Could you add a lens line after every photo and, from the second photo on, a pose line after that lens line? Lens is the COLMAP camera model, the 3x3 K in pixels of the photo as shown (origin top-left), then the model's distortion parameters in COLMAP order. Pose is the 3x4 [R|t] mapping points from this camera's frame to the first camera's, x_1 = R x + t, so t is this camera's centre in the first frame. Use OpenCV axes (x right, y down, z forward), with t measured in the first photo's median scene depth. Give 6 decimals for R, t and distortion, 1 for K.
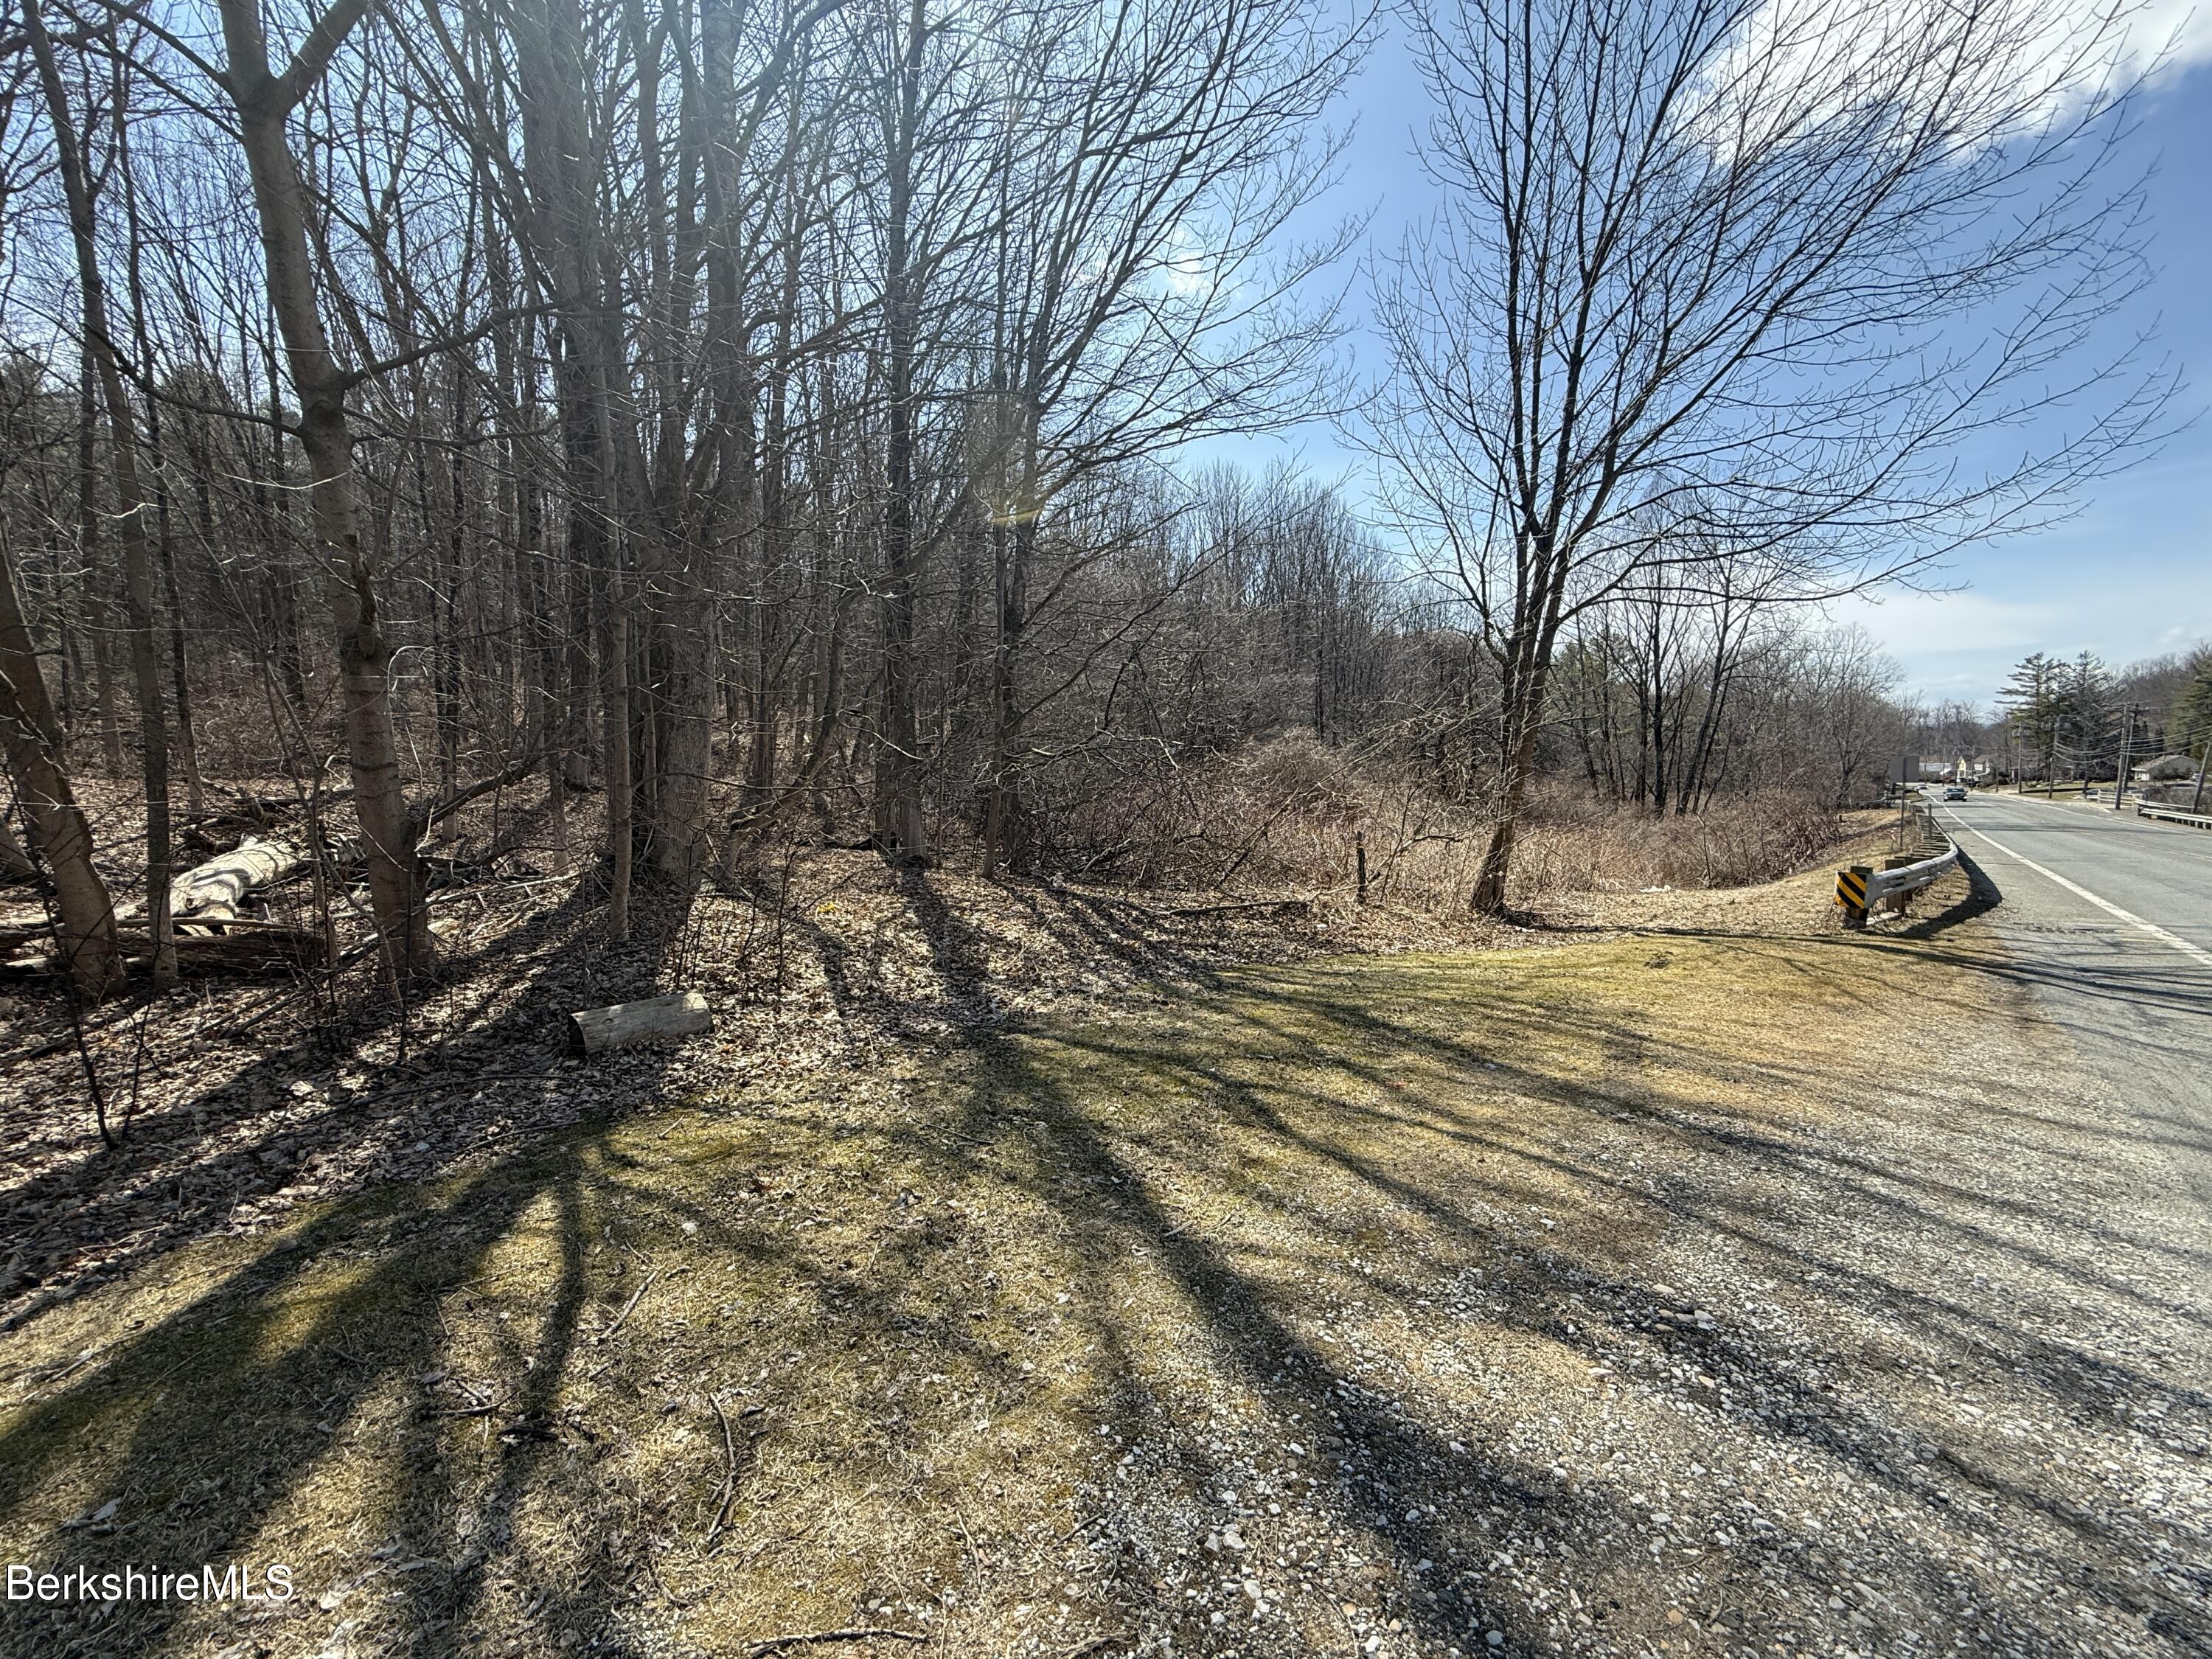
lens RADIAL K [[876.5, 0, 1106.0], [0, 876.5, 829.5], [0, 0, 1]] dist [0.000771, 0.000096]
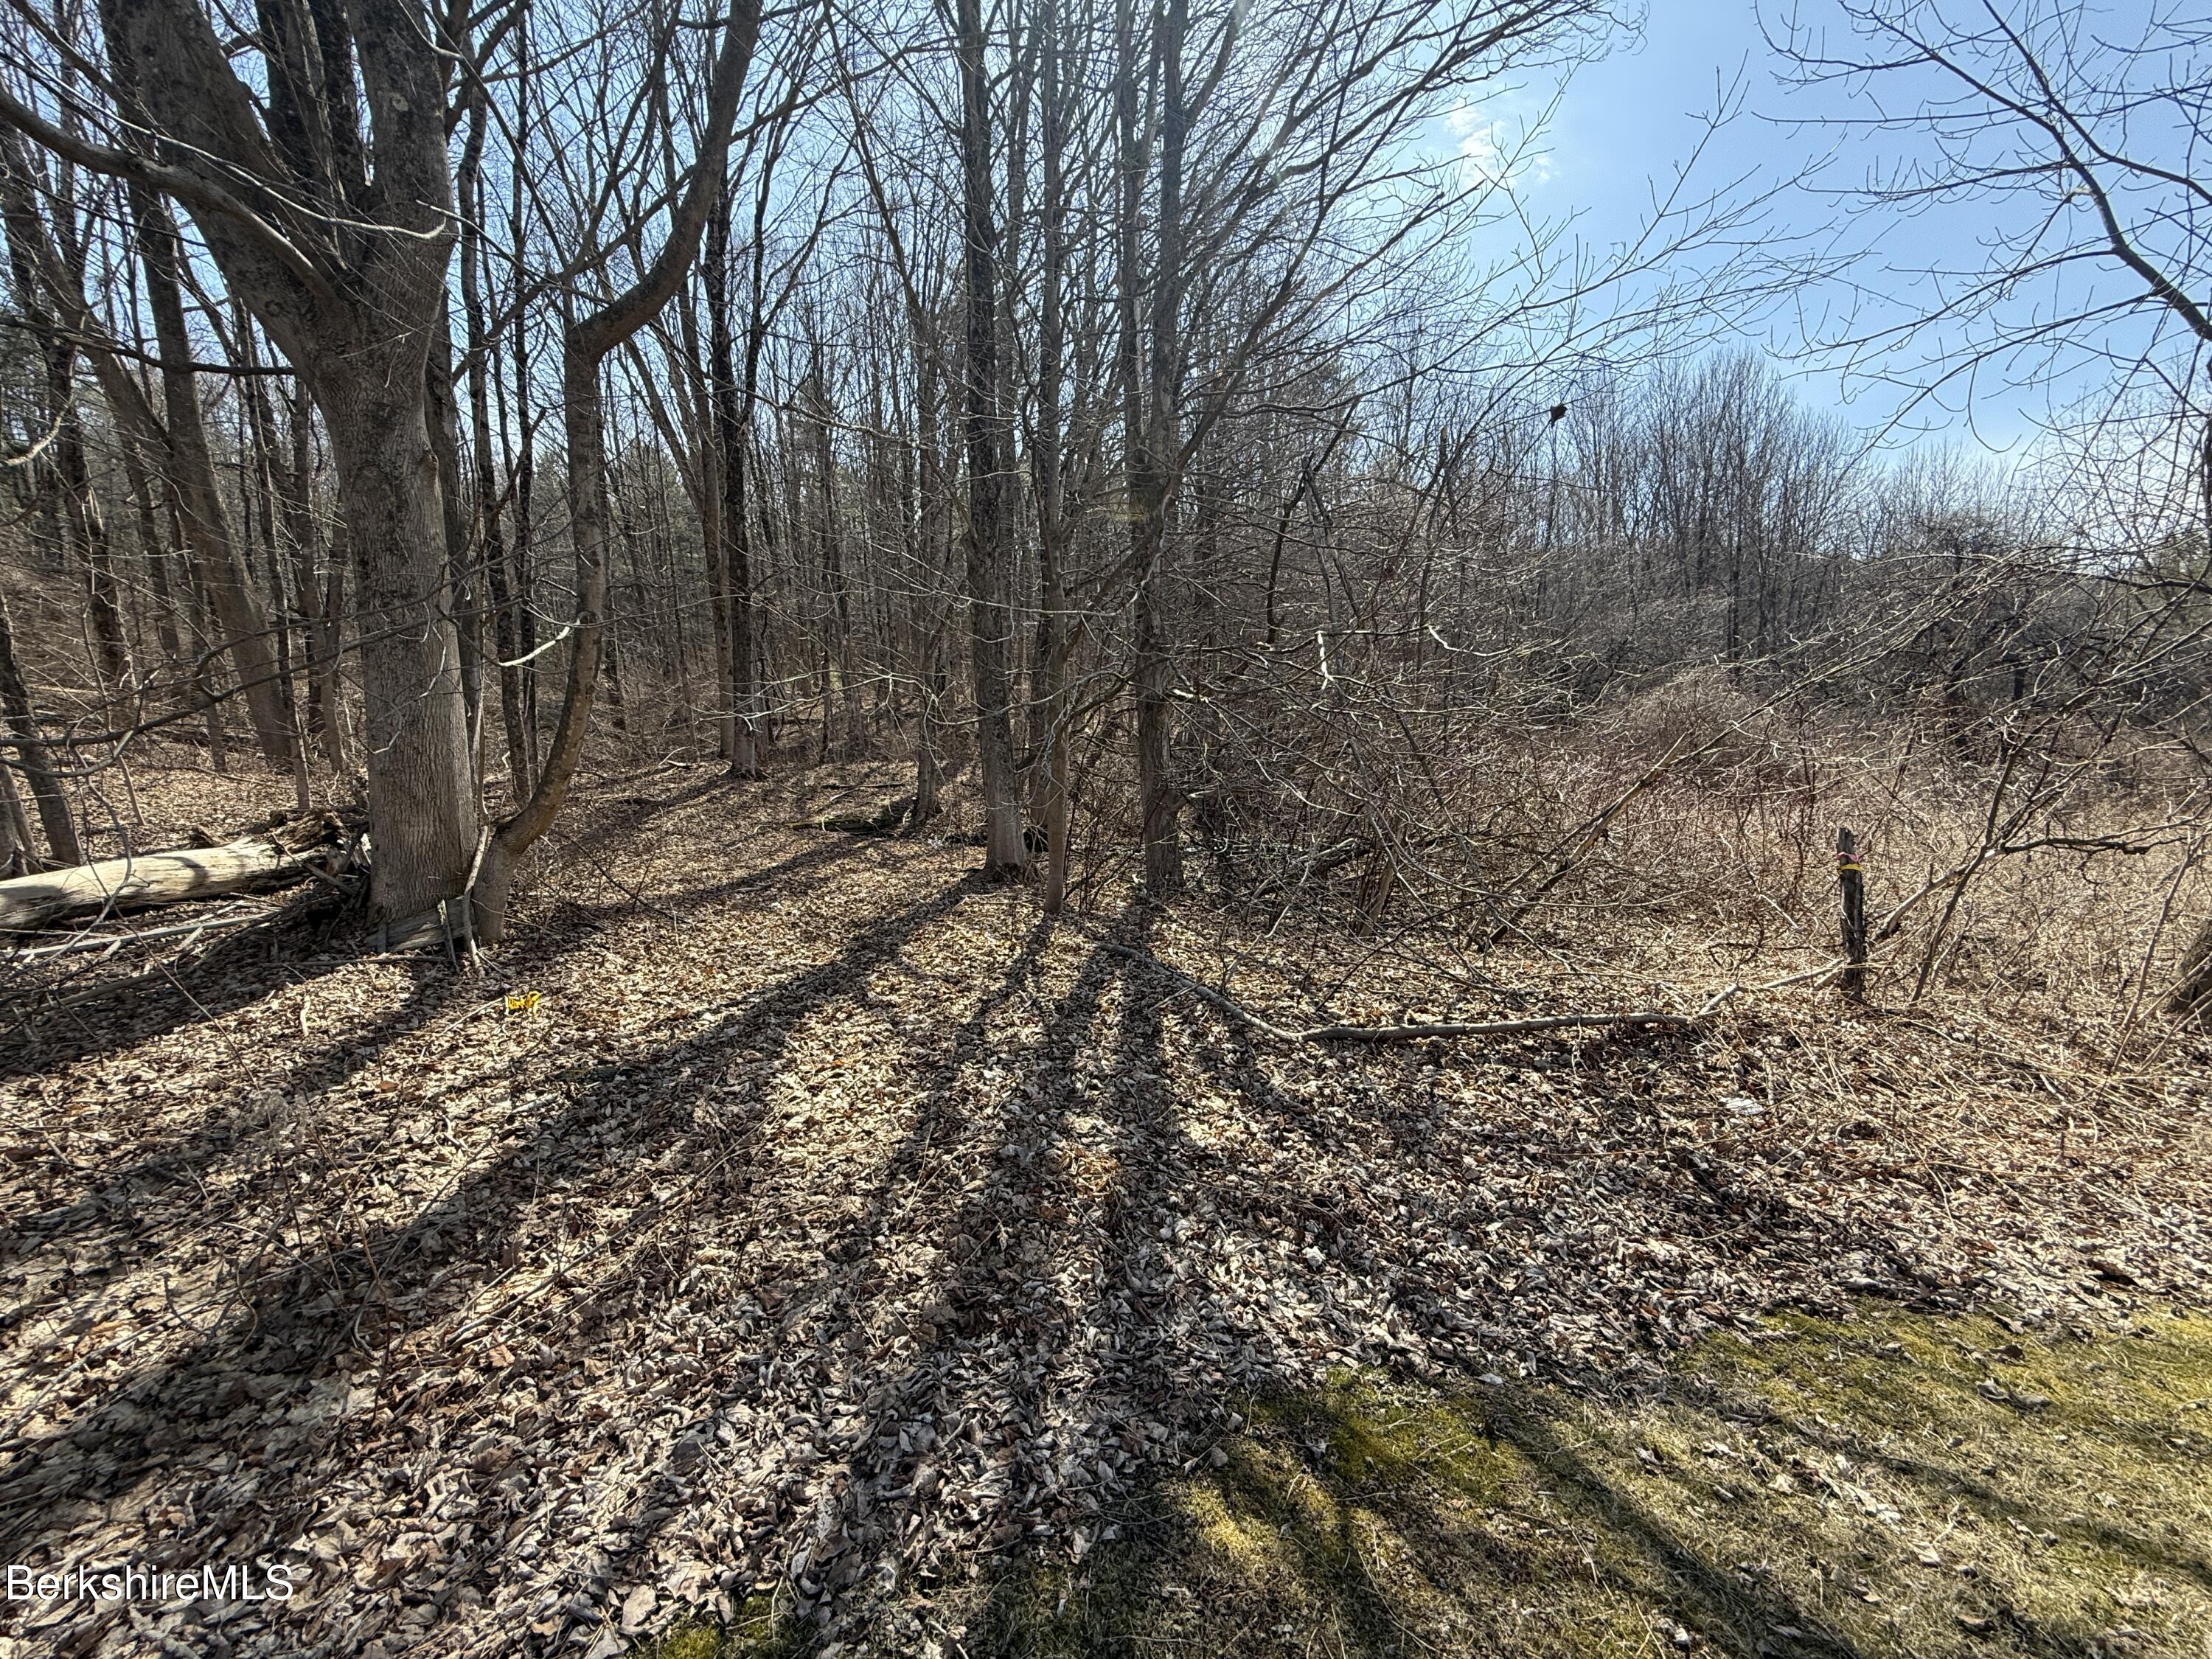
lens RADIAL K [[876.5, 0, 1106.0], [0, 876.5, 829.5], [0, 0, 1]] dist [0.000771, 0.000096]
pose [[0.927987, -0.003295, -0.372598, 0.067441], [0.009230, 0.999857, 0.014146, -0.003714], [0.372498, -0.016566, 0.927885, 0.283263]]
